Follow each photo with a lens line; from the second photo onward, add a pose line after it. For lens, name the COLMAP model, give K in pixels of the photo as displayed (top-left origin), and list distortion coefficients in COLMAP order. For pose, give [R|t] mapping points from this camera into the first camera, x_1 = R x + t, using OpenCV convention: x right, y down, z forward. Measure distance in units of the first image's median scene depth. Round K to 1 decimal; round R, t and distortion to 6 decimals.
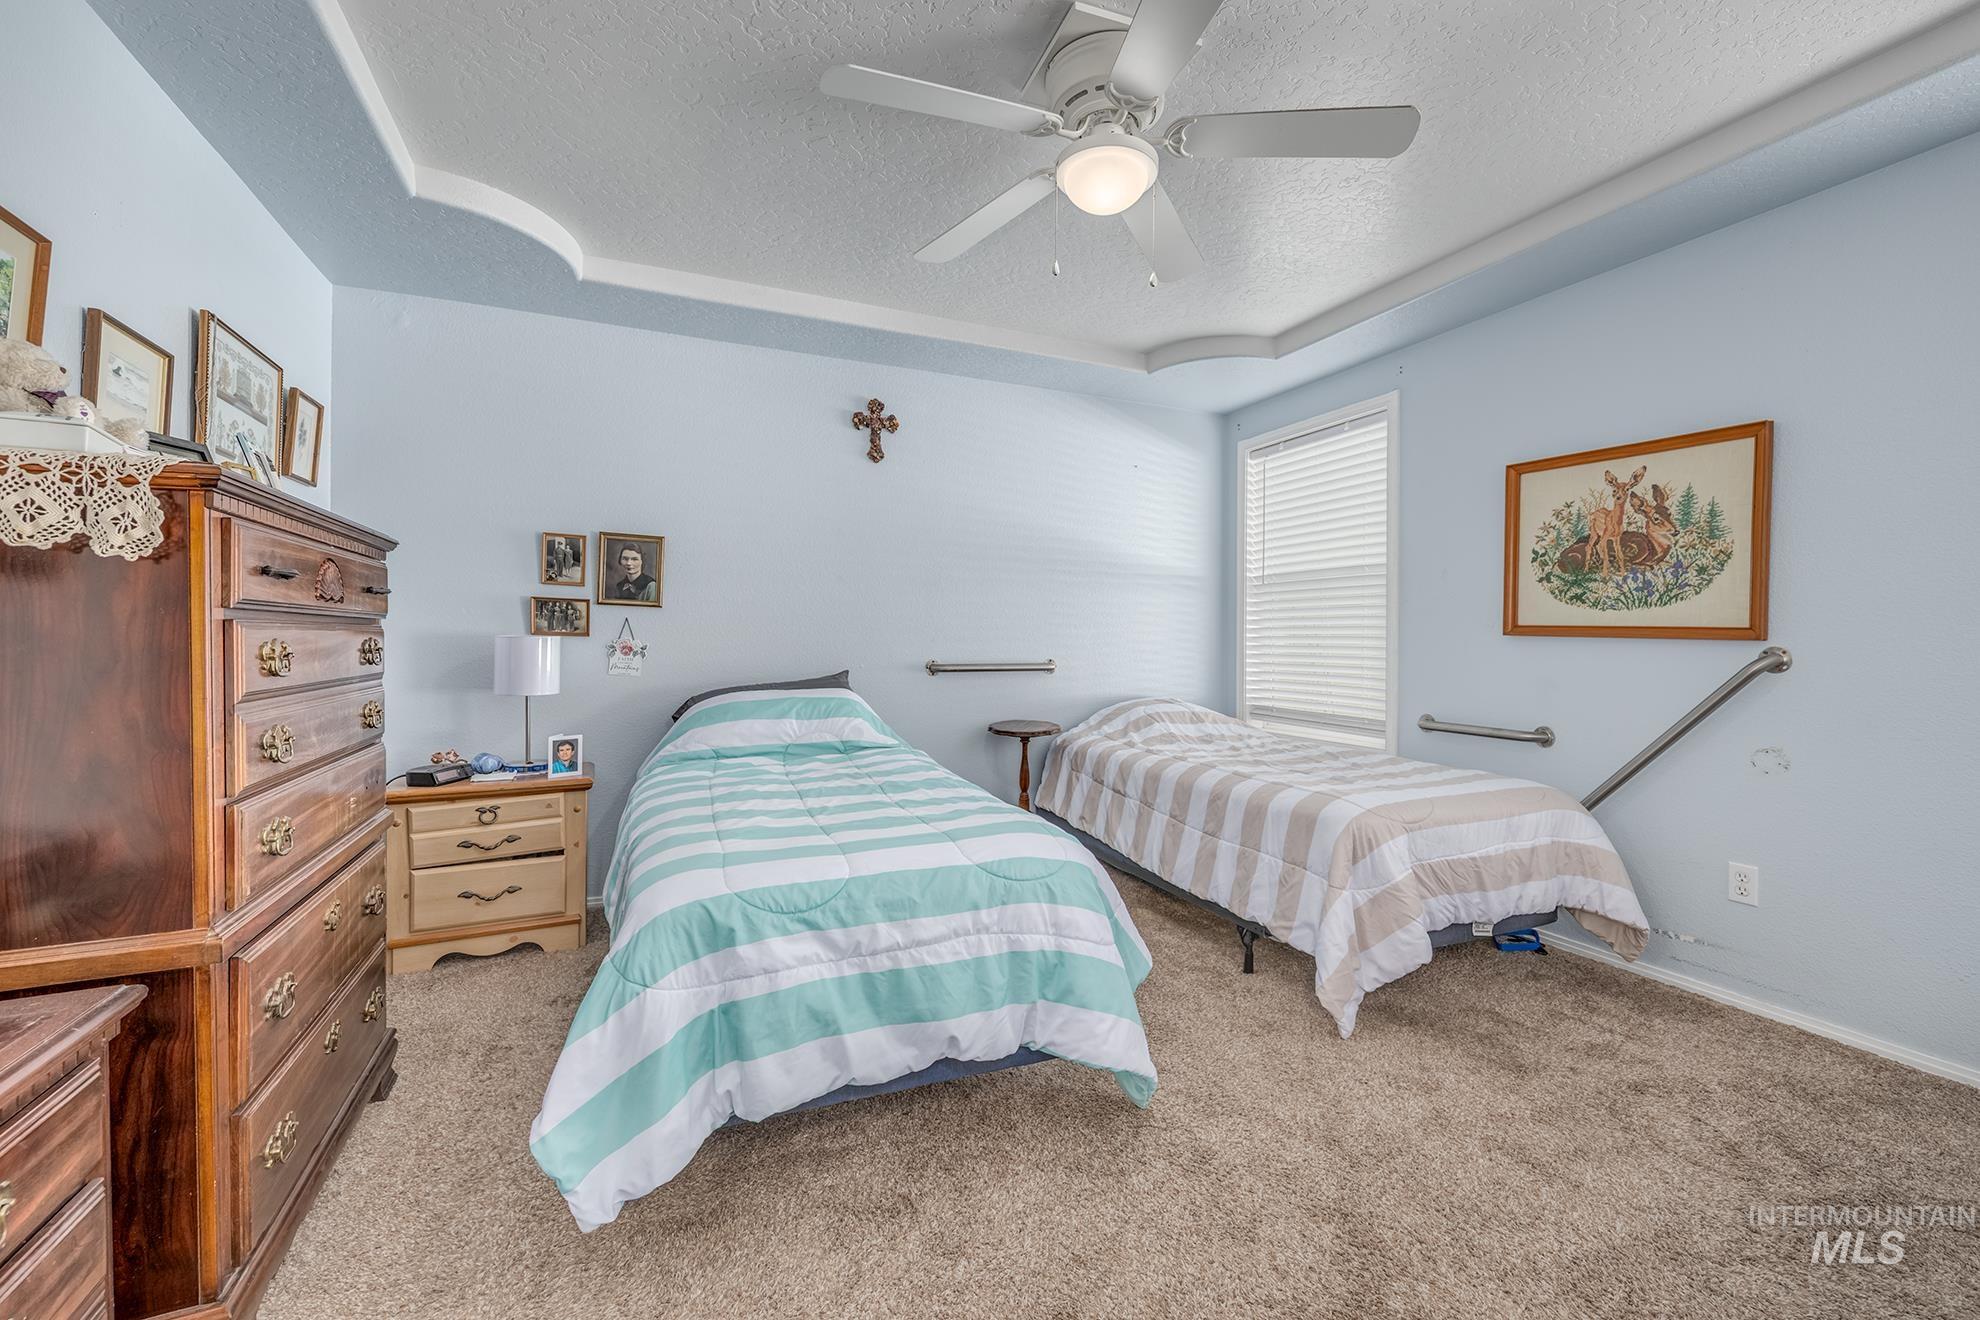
lens RADIAL K [[794.8, 0, 984.5], [0, 794.8, 640.5], [0, 0, 1]] dist [0.003876, -0.001556]
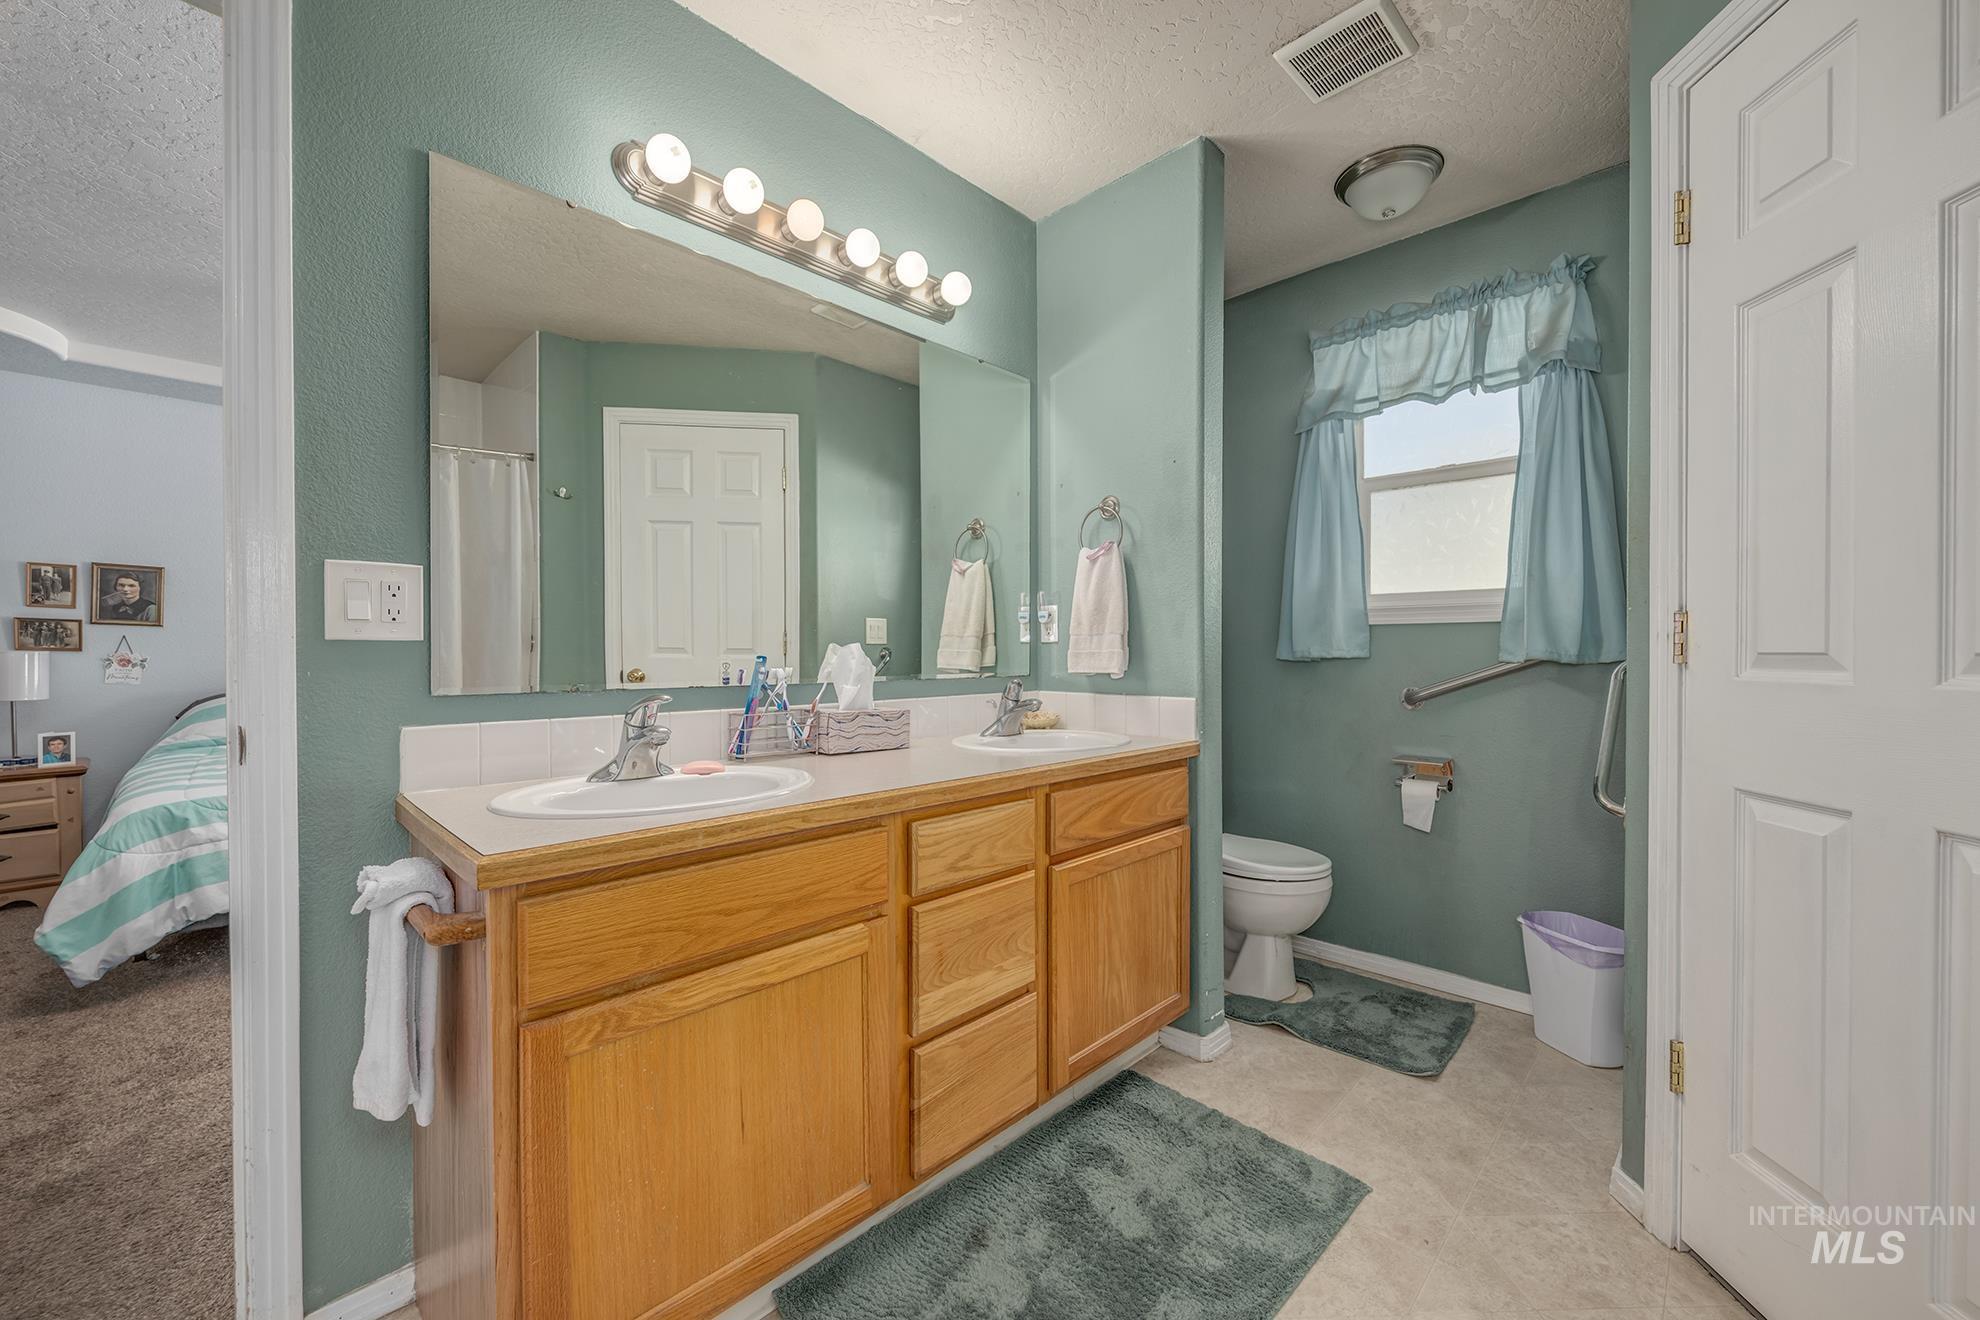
lens RADIAL K [[794.8, 0, 974.8], [0, 794.8, 656.6], [0, 0, 1]] dist [0.003876, -0.001556]
pose [[0.931719, -0.013432, 0.362932, 0.350693], [0.009483, 0.999875, 0.012660, 0.000214], [-0.363057, -0.008354, 0.931729, -0.662417]]
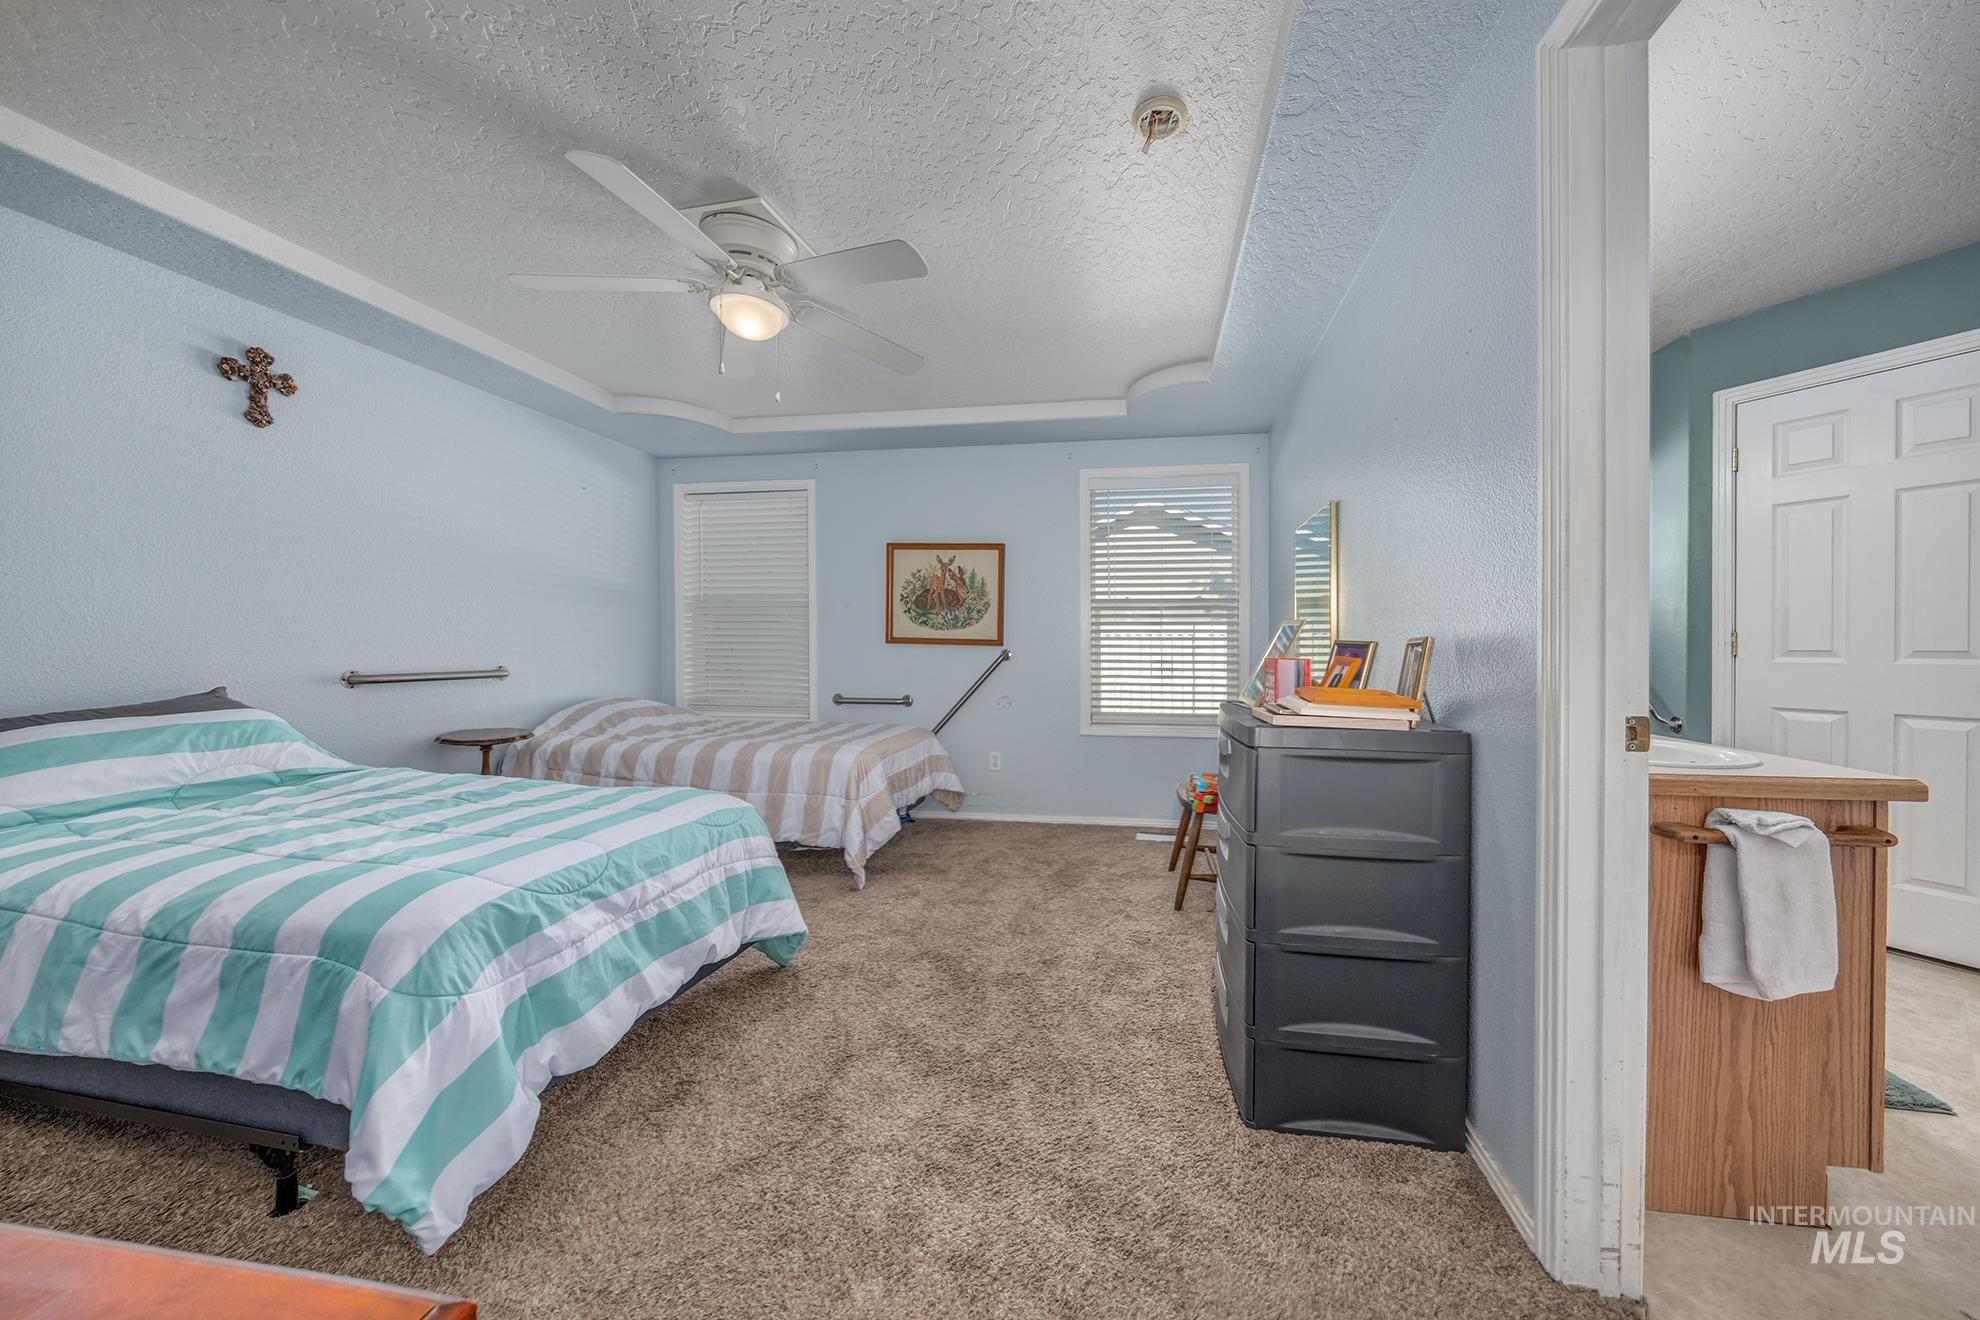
lens RADIAL K [[636.3, 0, 1051.3], [0, 636.3, 652.9], [0, 0, 1]] dist [-0.003233, -0.000787]
pose [[0.539316, -0.011737, 0.842022, -0.348018], [0.002474, 0.999921, 0.012354, -0.002139], [-0.842100, -0.004580, 0.539302, -0.027794]]
